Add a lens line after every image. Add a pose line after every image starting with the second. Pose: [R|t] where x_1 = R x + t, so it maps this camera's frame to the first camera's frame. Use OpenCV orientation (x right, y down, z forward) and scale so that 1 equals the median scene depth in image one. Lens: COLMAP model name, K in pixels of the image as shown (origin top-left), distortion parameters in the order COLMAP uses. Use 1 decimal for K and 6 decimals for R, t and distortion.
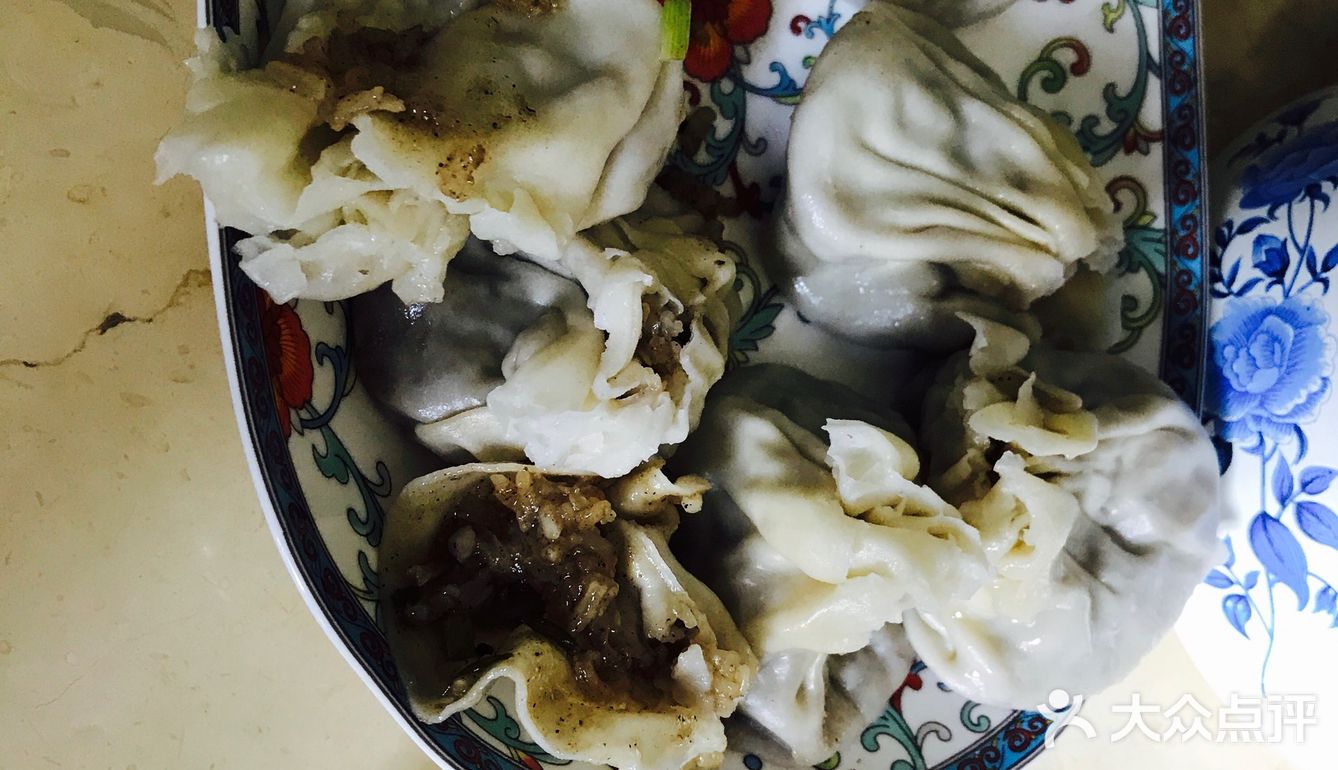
lens RADIAL K [[1276.4, 0, 669.0], [0, 1276.4, 385.0], [0, 0, 1]] dist [0.013447, -0.174806]
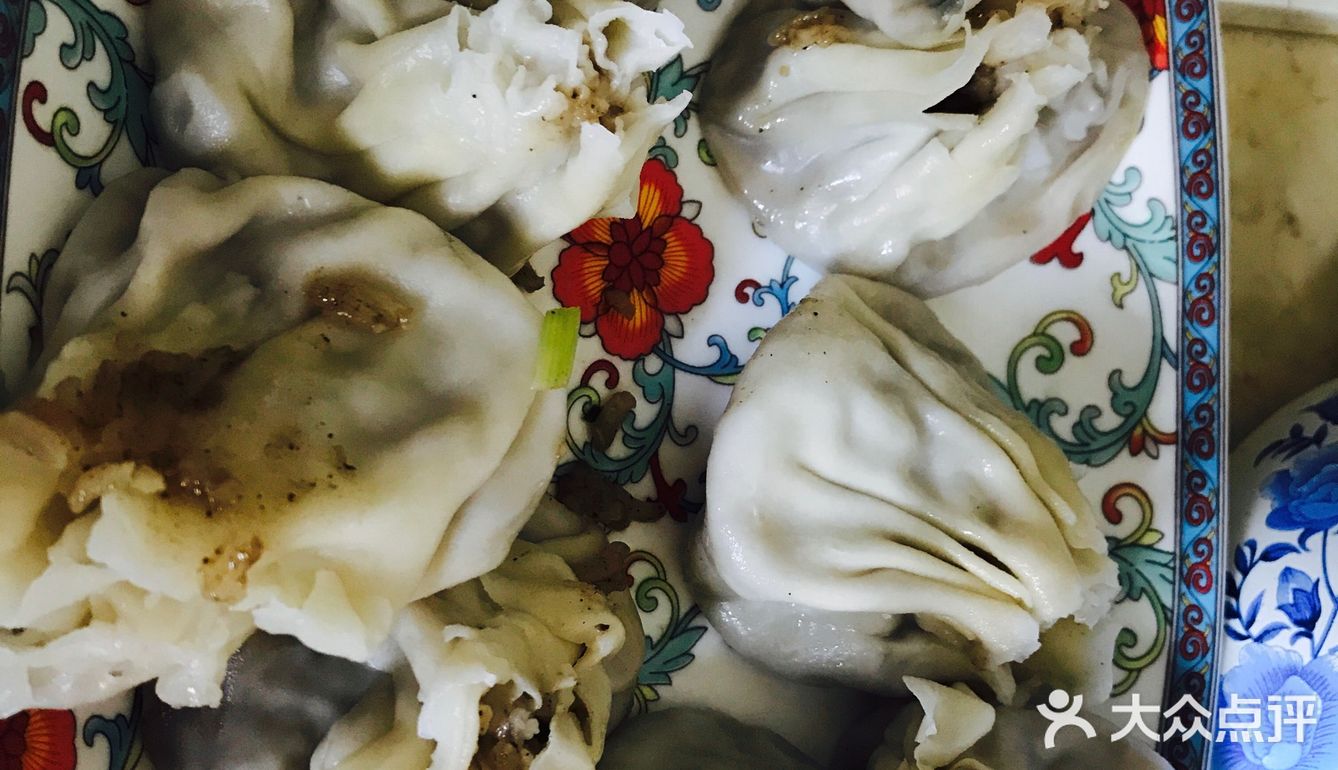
lens RADIAL K [[1276.4, 0, 669.0], [0, 1276.4, 385.0], [0, 0, 1]] dist [0.013447, -0.174806]
pose [[0.997982, 0.054335, -0.032868, 0.083650], [-0.056181, 0.996729, -0.058101, -0.170541], [0.029604, 0.059830, 0.997769, 0.156113]]
